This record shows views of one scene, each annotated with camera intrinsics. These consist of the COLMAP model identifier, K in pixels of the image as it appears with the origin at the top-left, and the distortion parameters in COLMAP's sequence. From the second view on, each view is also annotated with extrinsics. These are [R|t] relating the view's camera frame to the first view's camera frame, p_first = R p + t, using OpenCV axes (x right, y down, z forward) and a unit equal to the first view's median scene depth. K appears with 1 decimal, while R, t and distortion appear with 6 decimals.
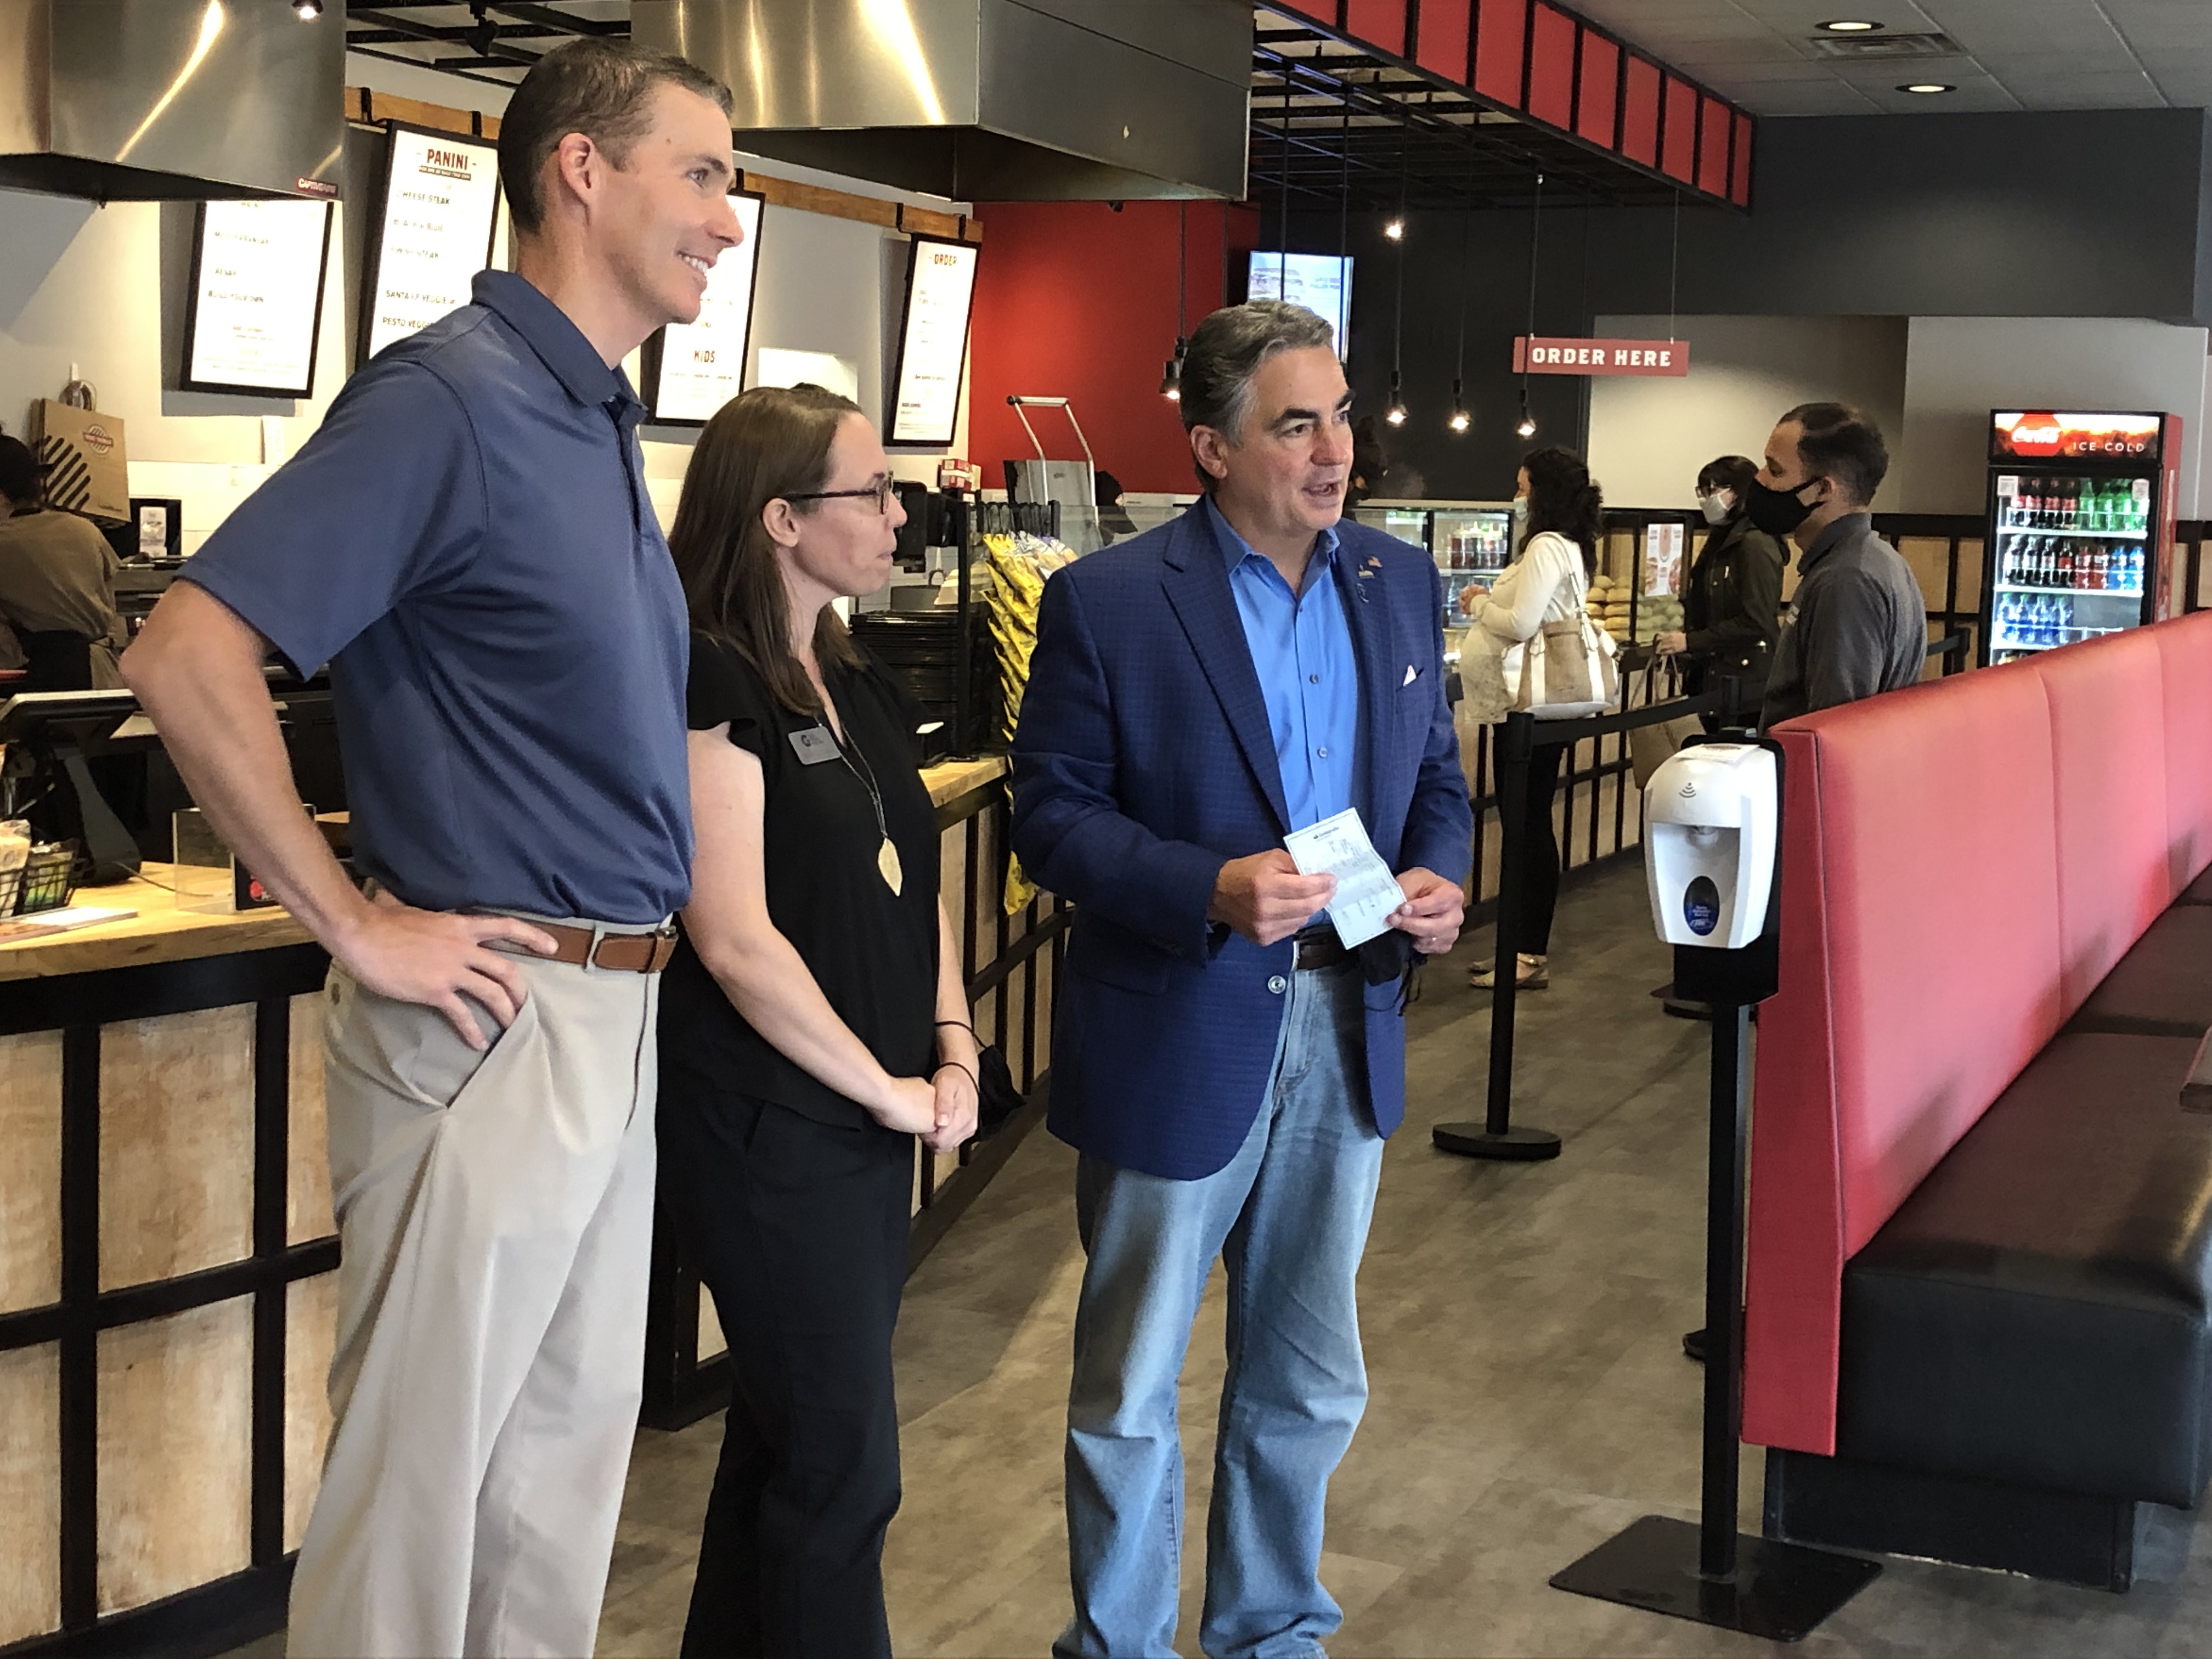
lens RADIAL K [[3132.1, 0, 1029.7], [0, 3132.1, 896.5], [0, 0, 1]] dist [0.085726, 0.000000]
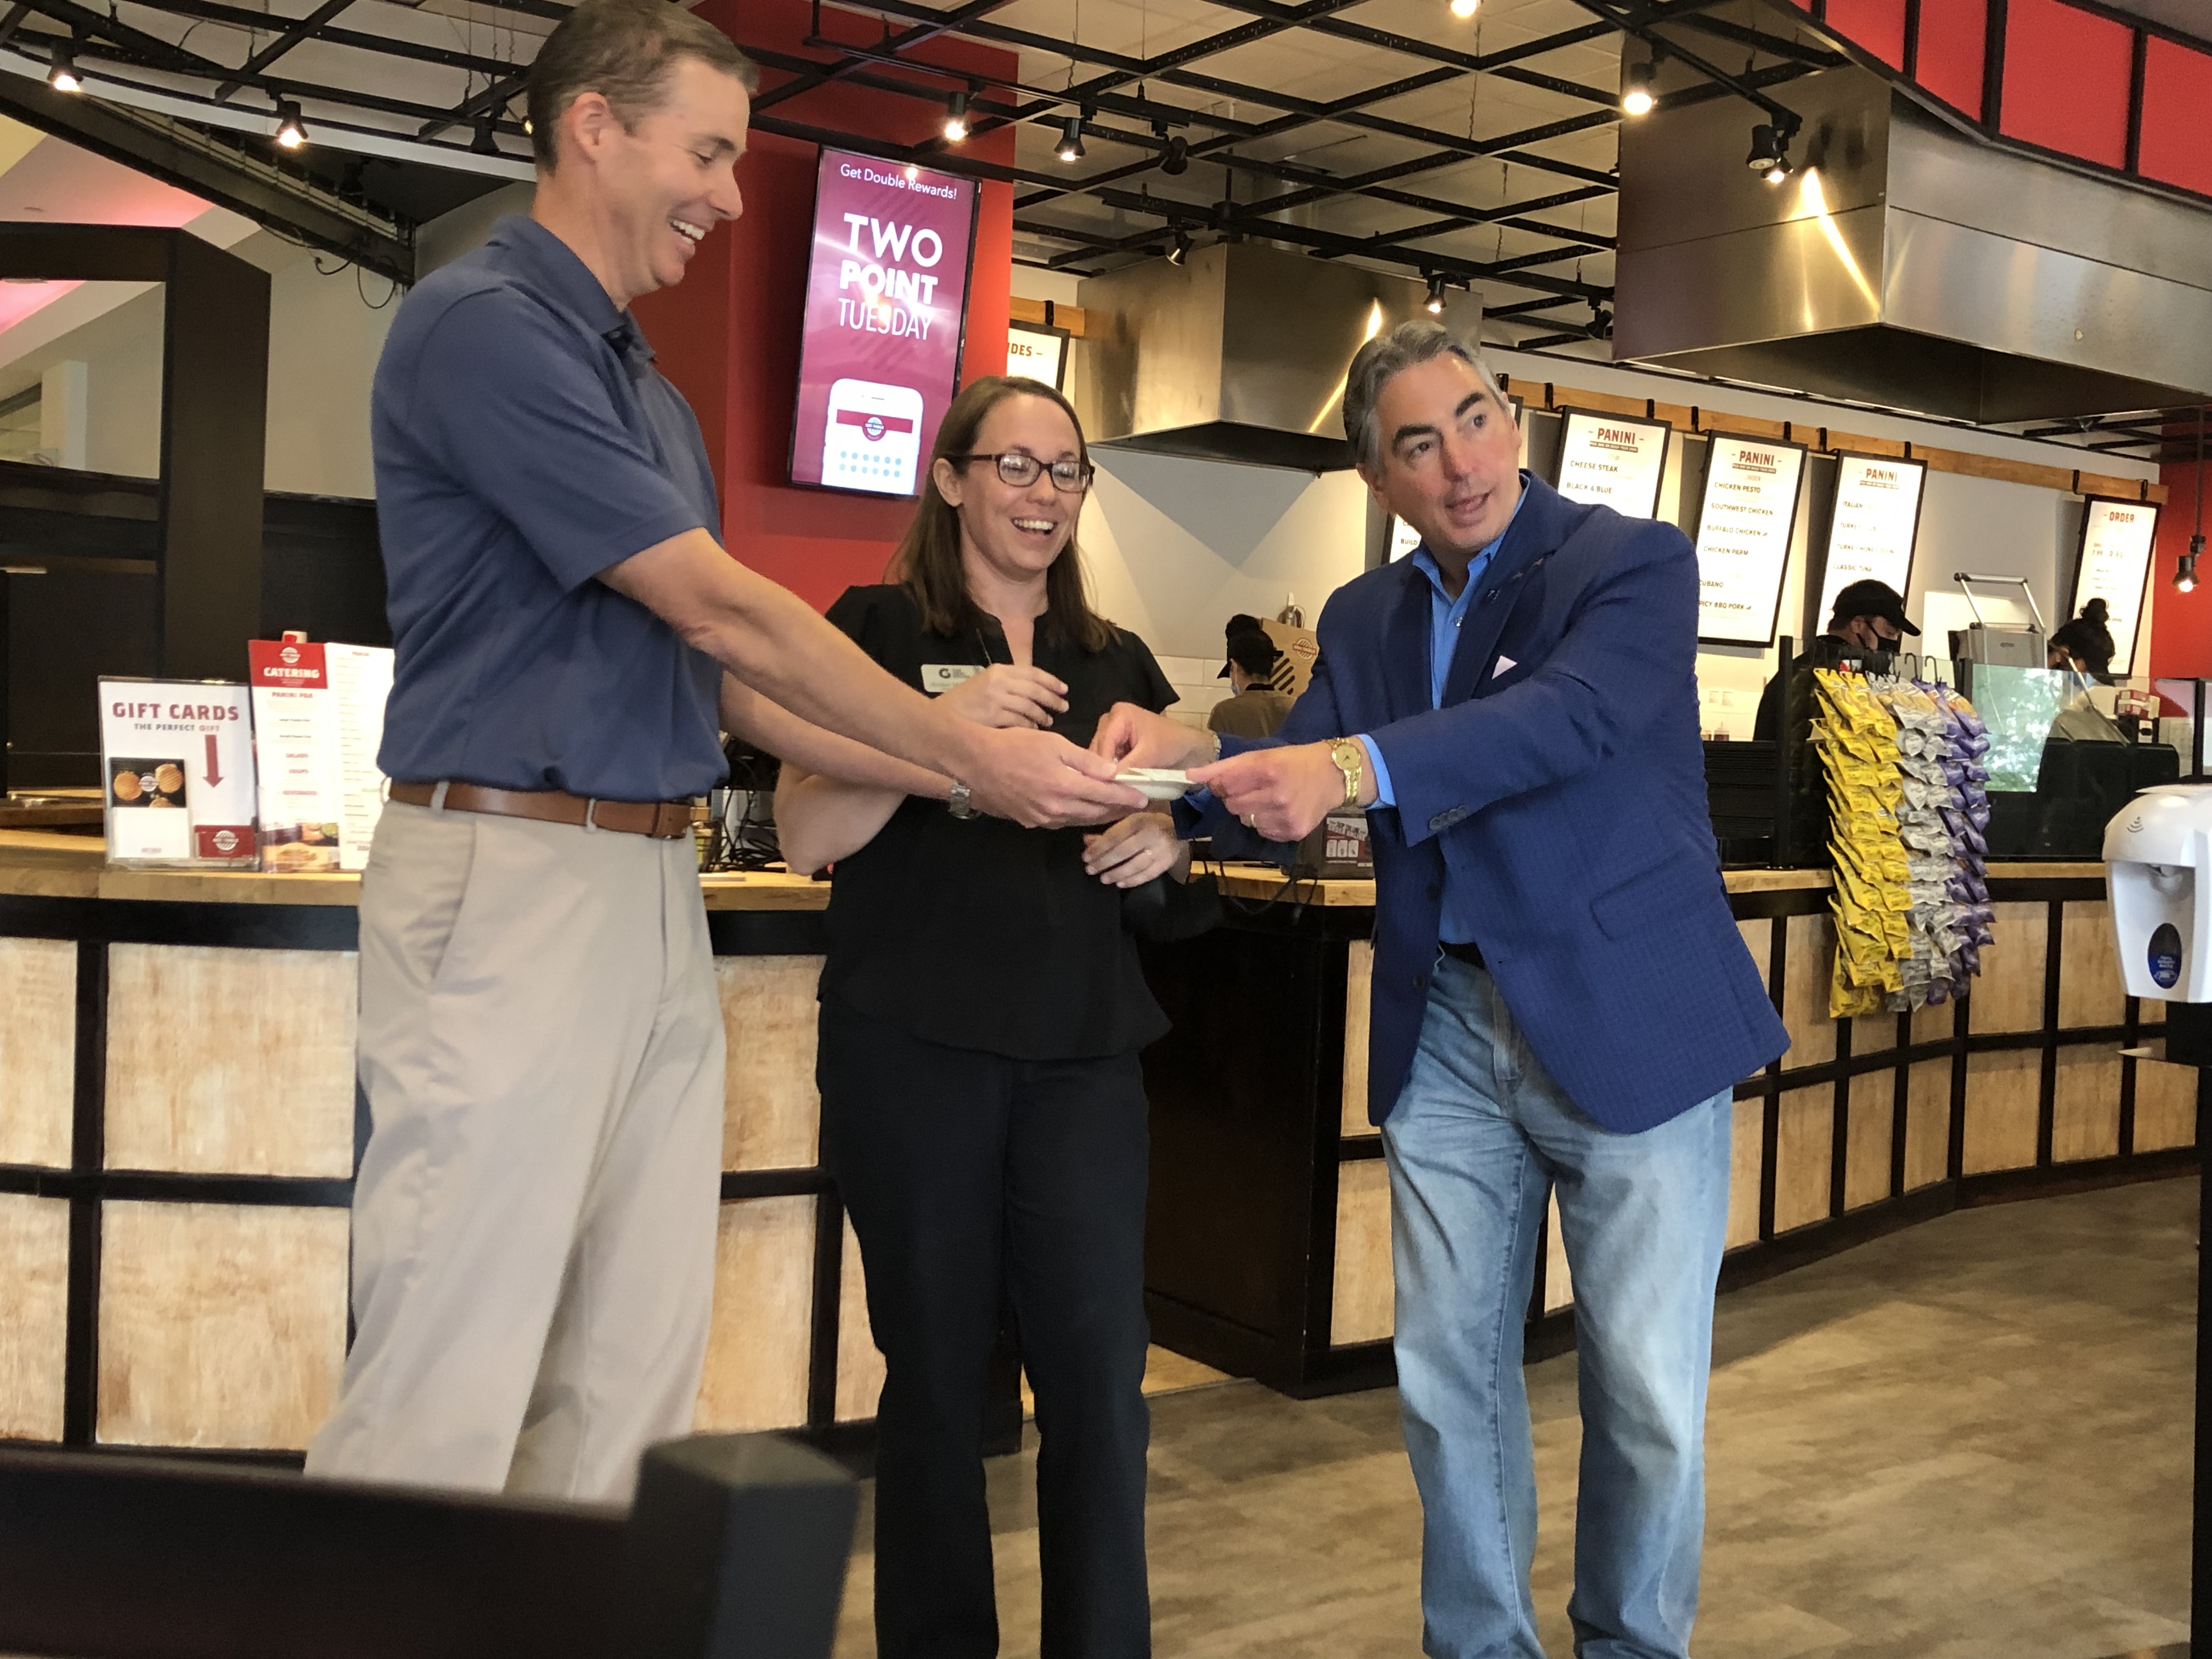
lens RADIAL K [[2361.3, 0, 1104.9], [0, 2361.3, 841.3], [0, 0, 1]] dist [0.022349, 0.000000]
pose [[0.860644, 0.029457, -0.508355, 0.280505], [-0.082139, 0.993282, -0.081505, 0.048825], [0.502539, 0.111903, 0.857282, 0.229032]]
